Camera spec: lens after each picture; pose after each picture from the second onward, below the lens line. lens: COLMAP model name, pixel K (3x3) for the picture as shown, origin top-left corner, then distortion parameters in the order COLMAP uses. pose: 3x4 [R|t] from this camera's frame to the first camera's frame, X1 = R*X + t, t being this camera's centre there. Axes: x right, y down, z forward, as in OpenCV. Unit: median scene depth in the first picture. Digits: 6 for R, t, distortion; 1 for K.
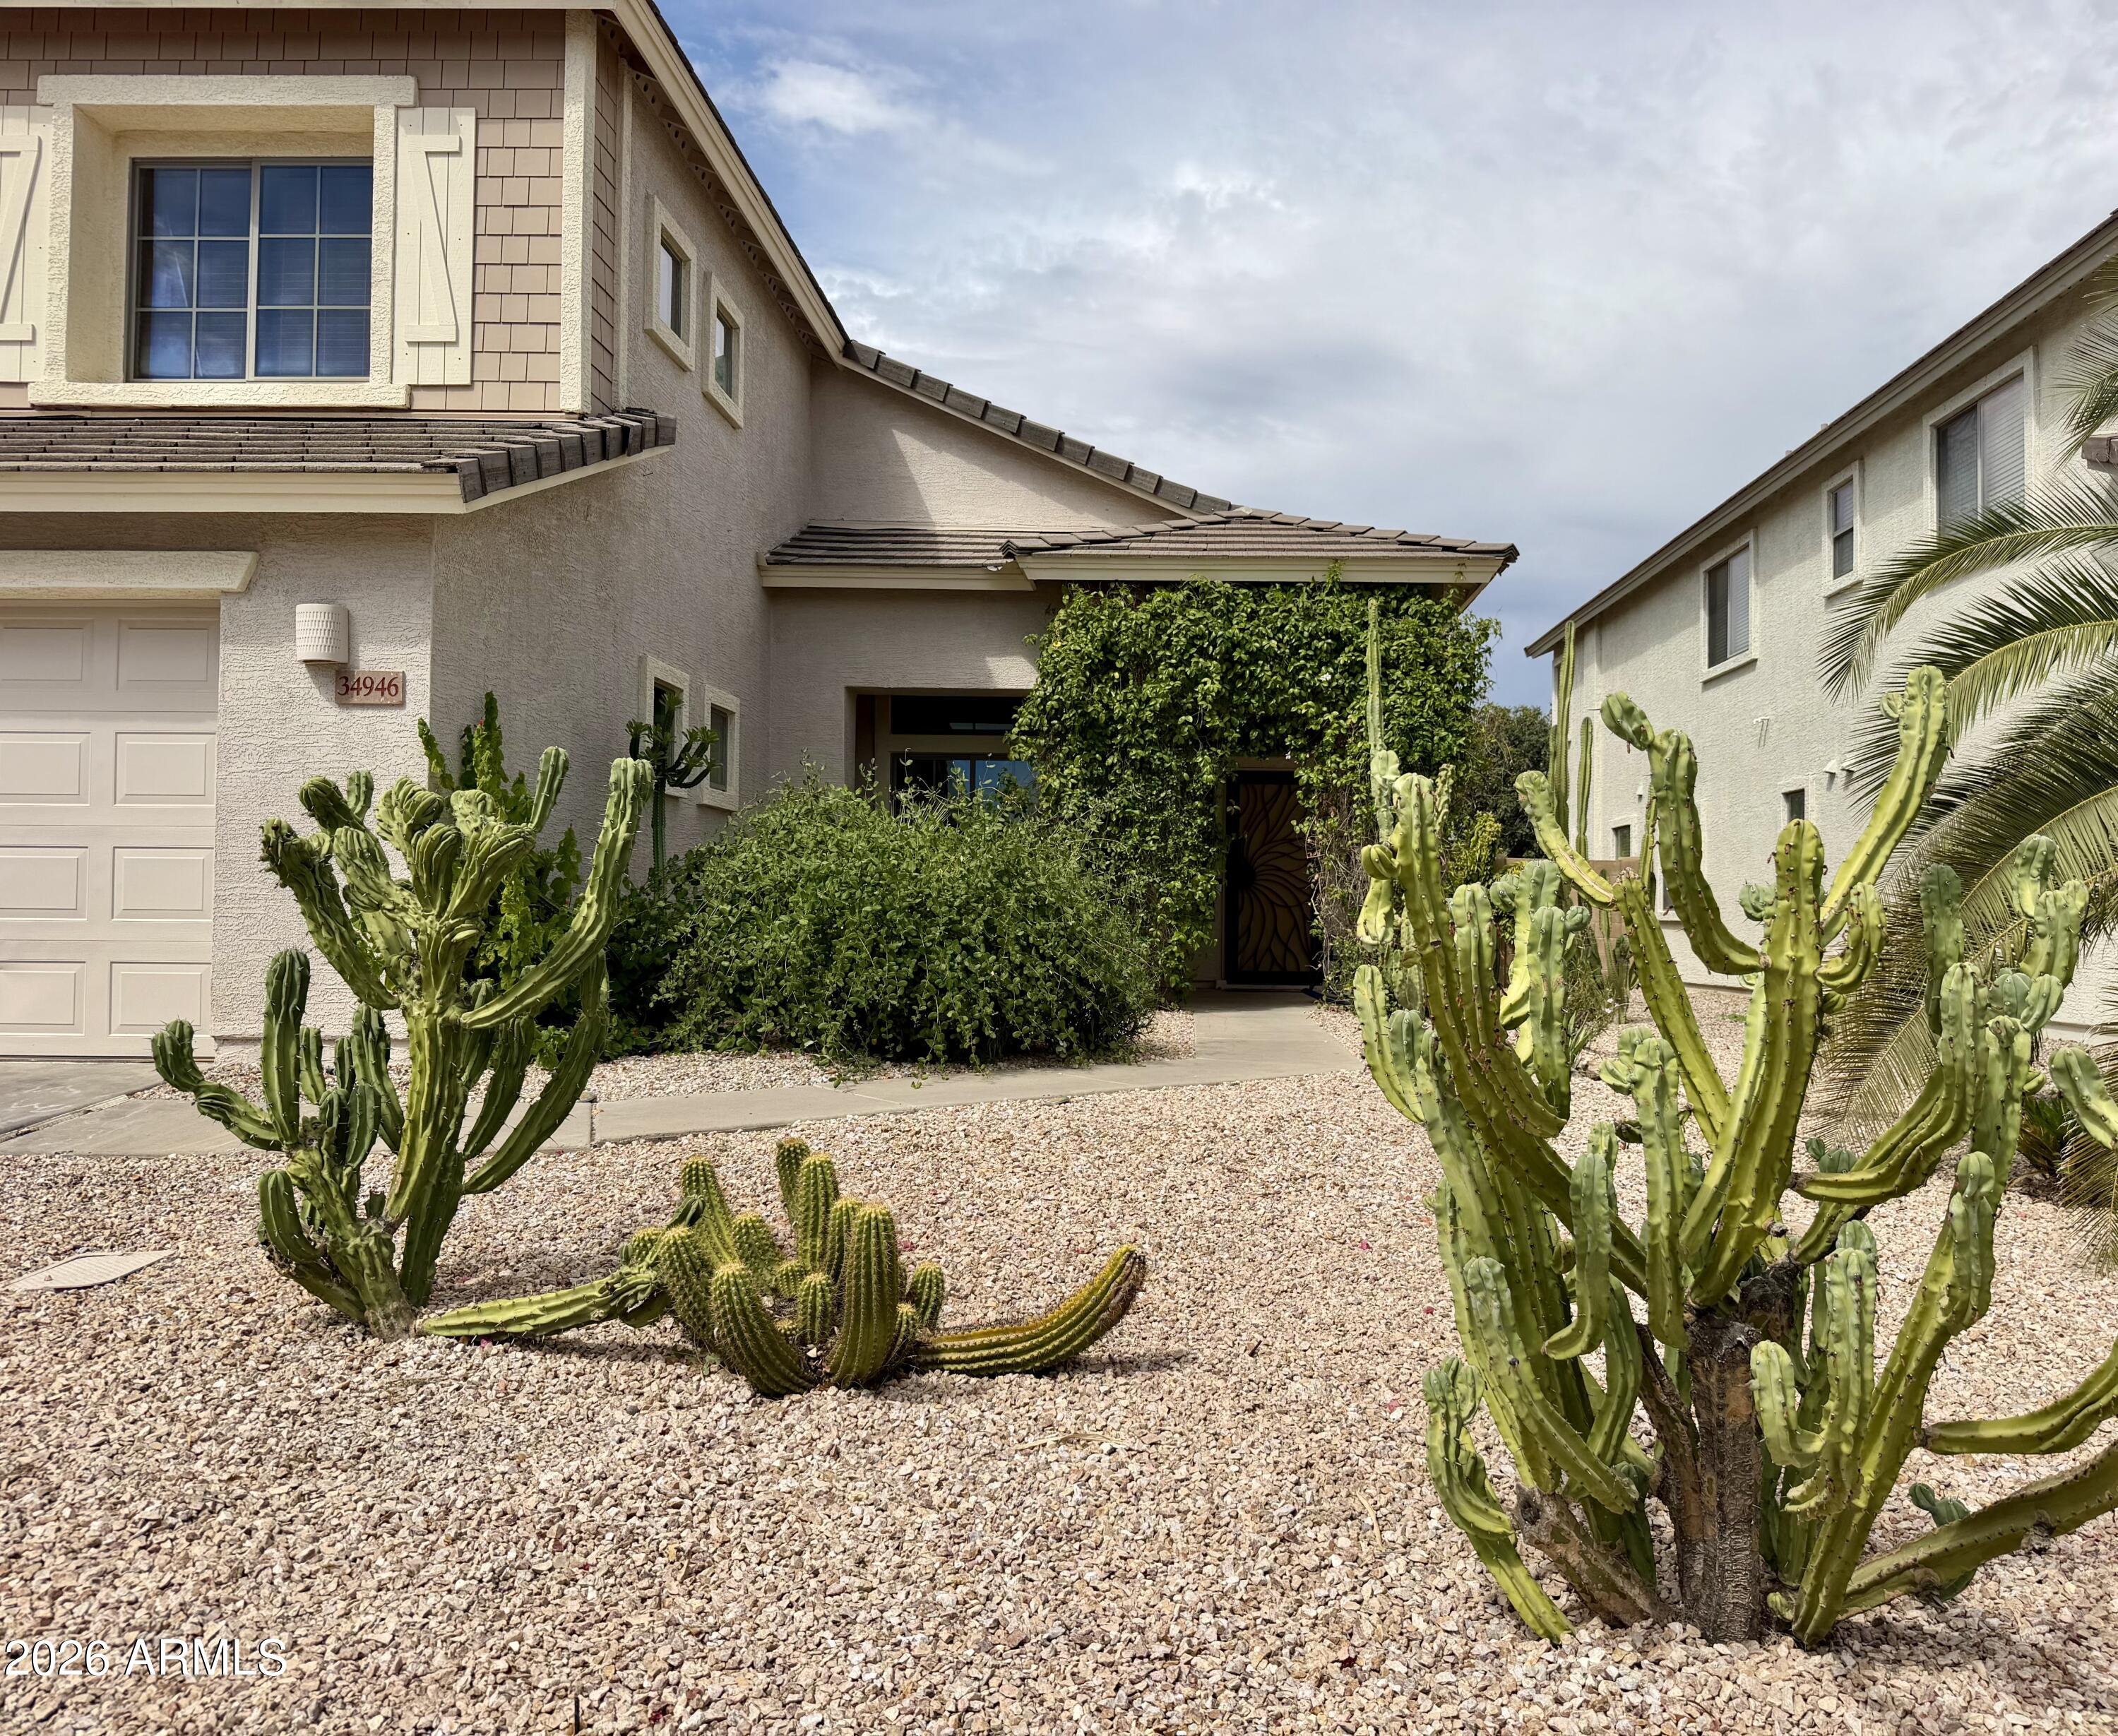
lens RADIAL K [[1685.6, 0, 1178.7], [0, 1685.6, 881.4], [0, 0, 1]] dist [0.091195, -0.152290]
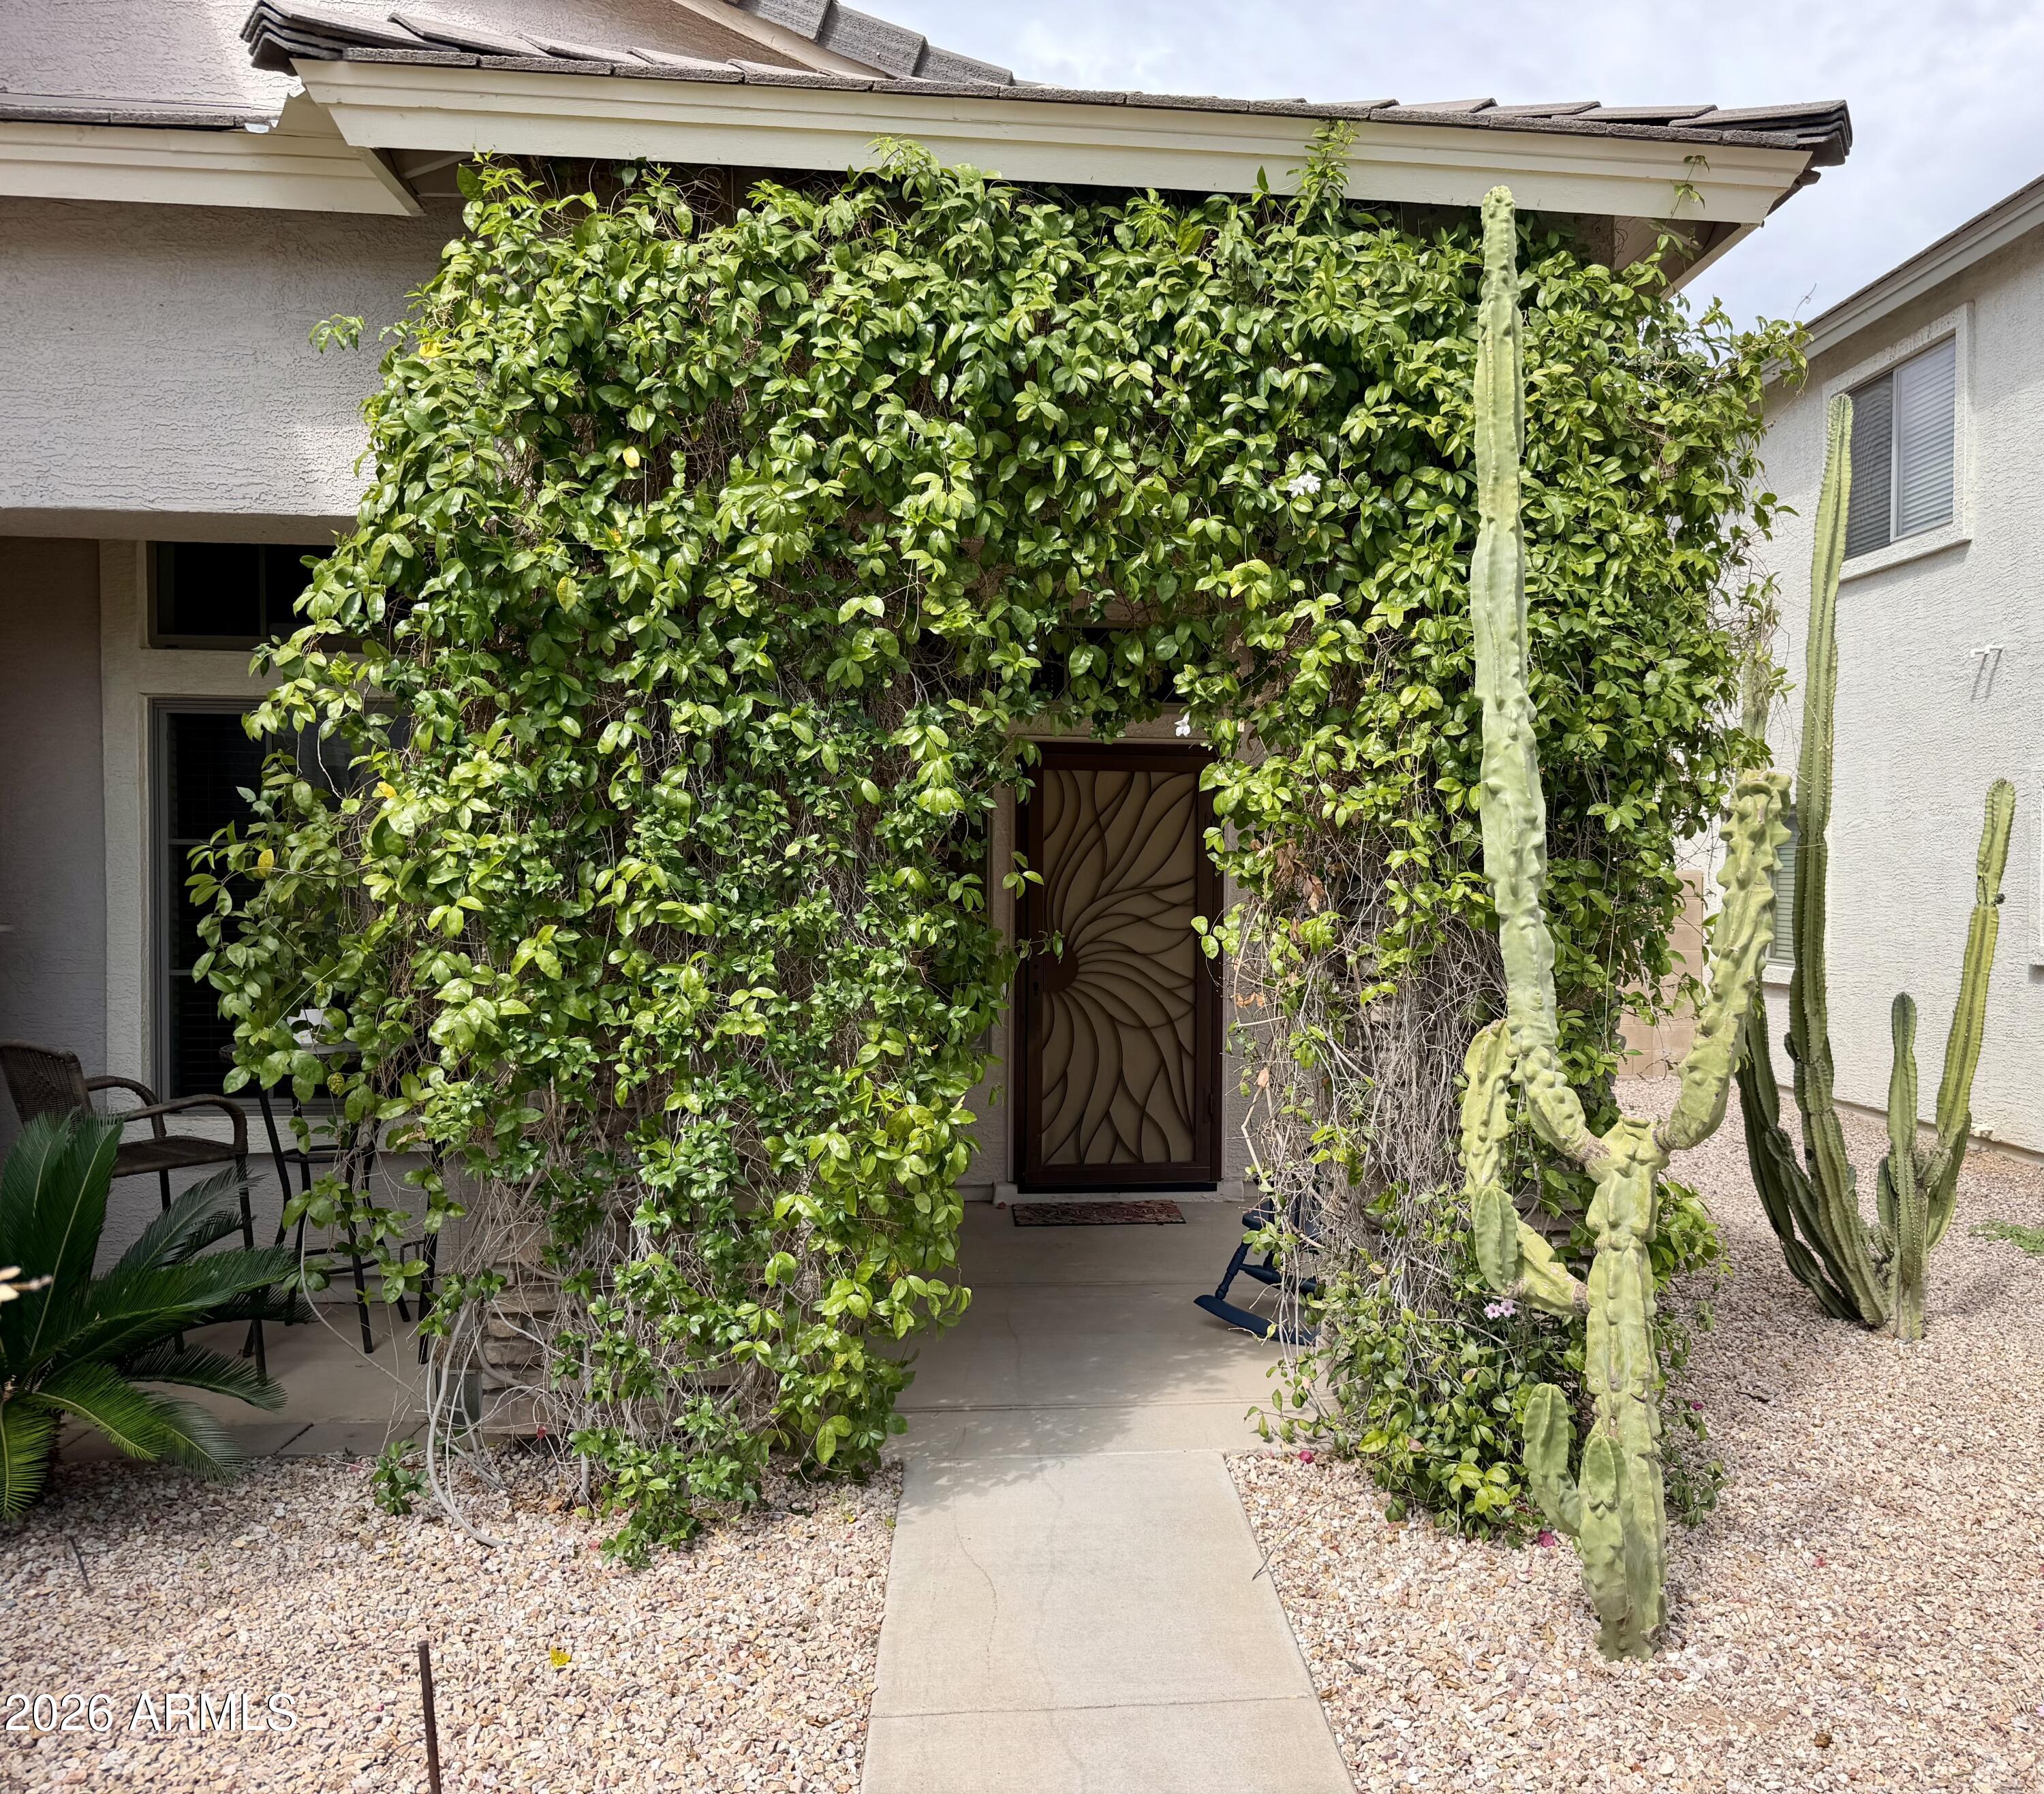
lens RADIAL K [[1827.6, 0, 1210.0], [0, 1827.6, 932.8], [0, 0, 1]] dist [0.109190, -0.000785]
pose [[0.991835, -0.006811, 0.127345, 0.027619], [-0.000256, 0.998464, 0.055397, -0.063359], [-0.127527, -0.054978, 0.990310, 0.752050]]
